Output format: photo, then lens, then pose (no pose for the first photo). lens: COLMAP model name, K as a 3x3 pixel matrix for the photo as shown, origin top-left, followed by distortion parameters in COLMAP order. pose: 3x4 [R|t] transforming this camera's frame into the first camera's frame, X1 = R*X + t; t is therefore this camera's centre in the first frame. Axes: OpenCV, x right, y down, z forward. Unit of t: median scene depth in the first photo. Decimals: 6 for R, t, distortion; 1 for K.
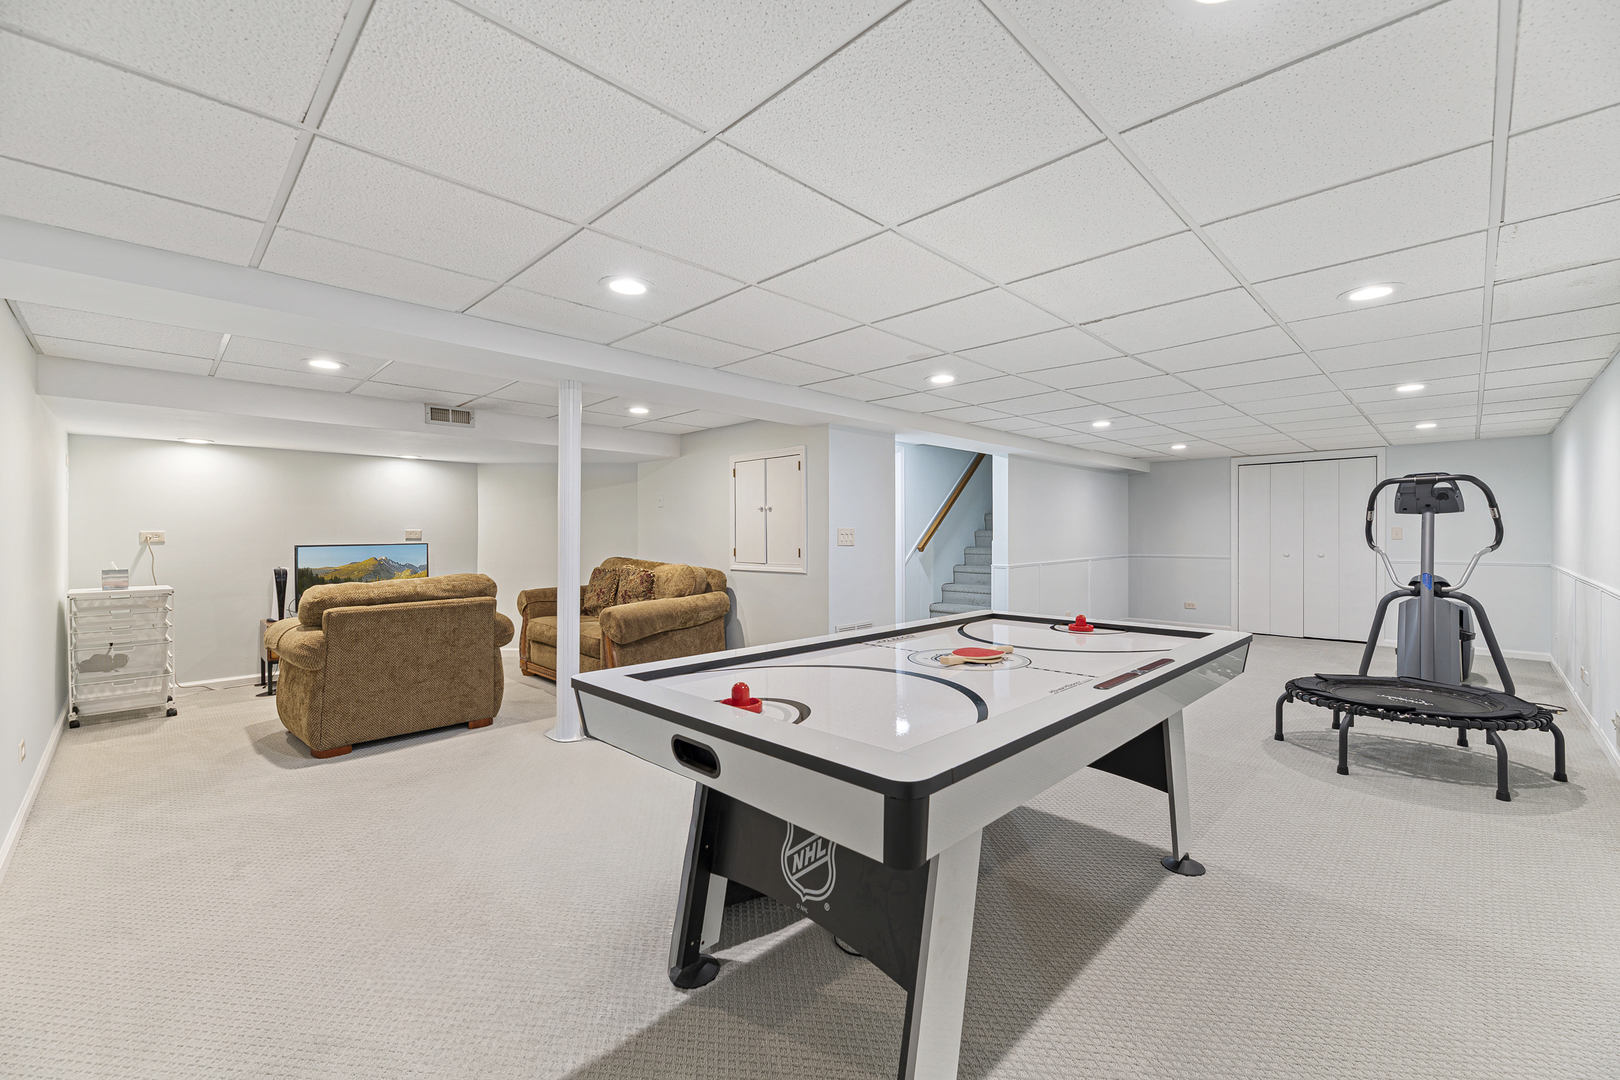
lens RADIAL K [[643.3, 0, 810.0], [0, 643.3, 540.0], [0, 0, 1]] dist [-0.008650, 0.000141]
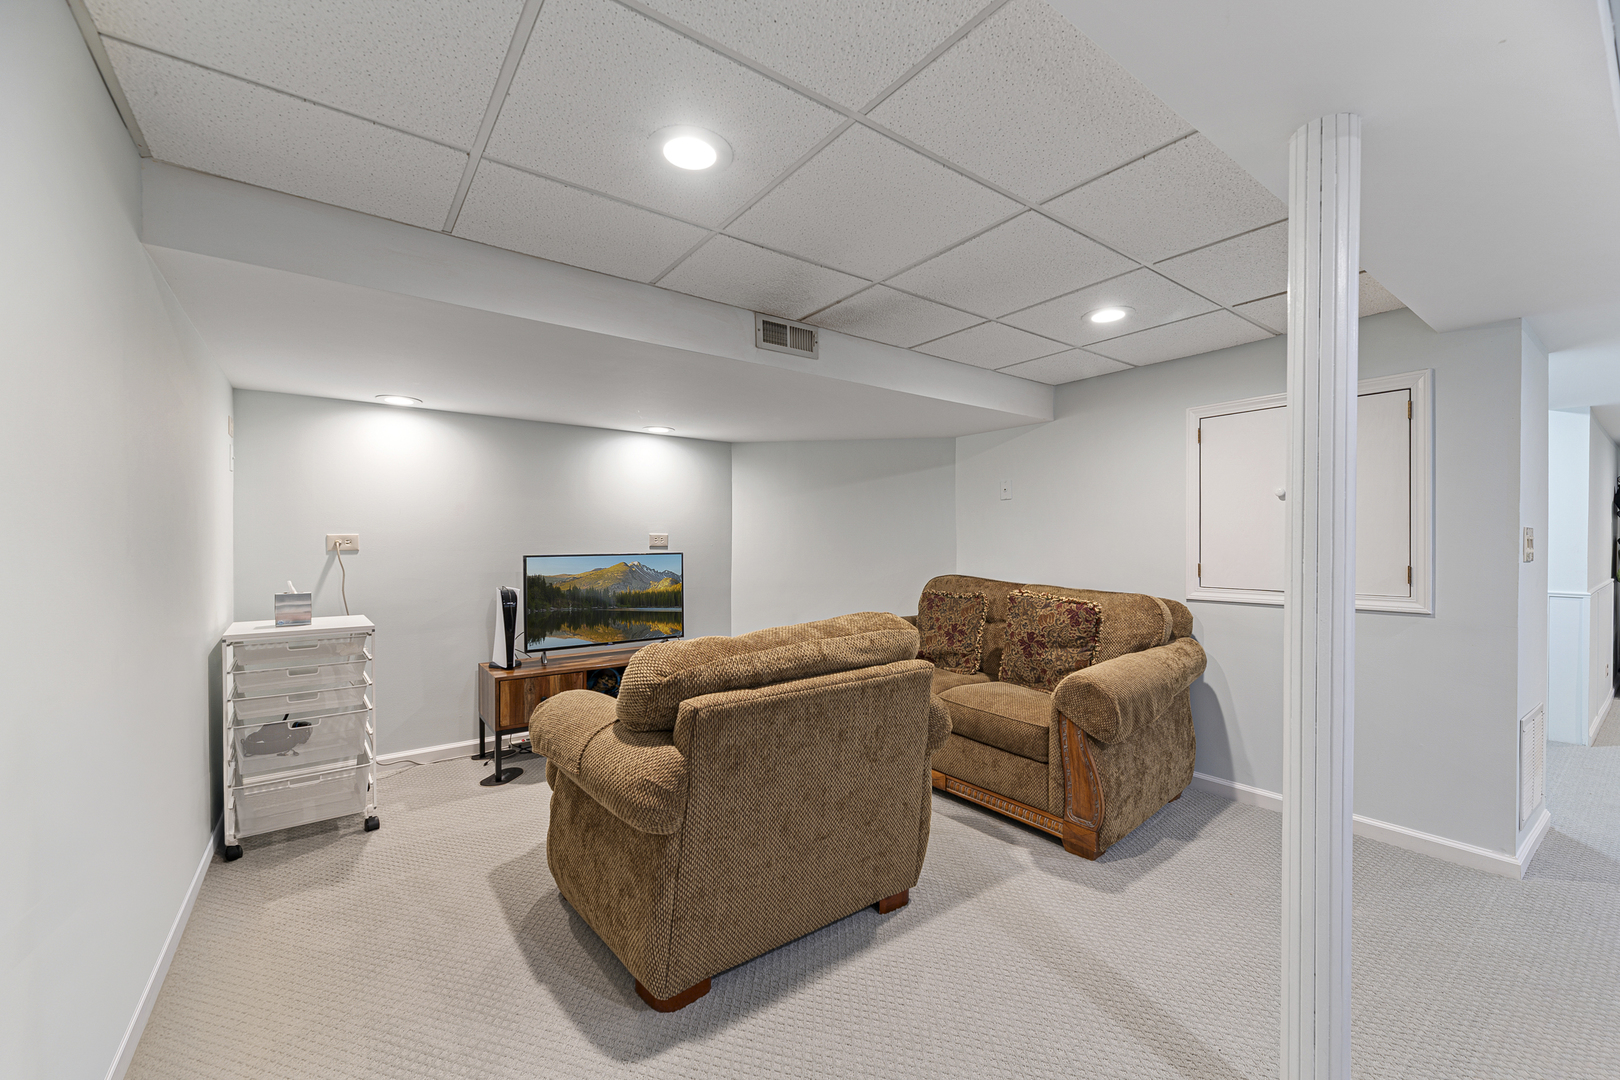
lens RADIAL K [[649.0, 0, 806.3], [0, 649.0, 552.1], [0, 0, 1]] dist [-0.000380, -0.000253]
pose [[0.985268, 0.003992, -0.170972, -0.478297], [-0.002905, 0.999974, 0.006609, -0.000839], [0.170994, -0.006015, 0.985254, 0.451852]]
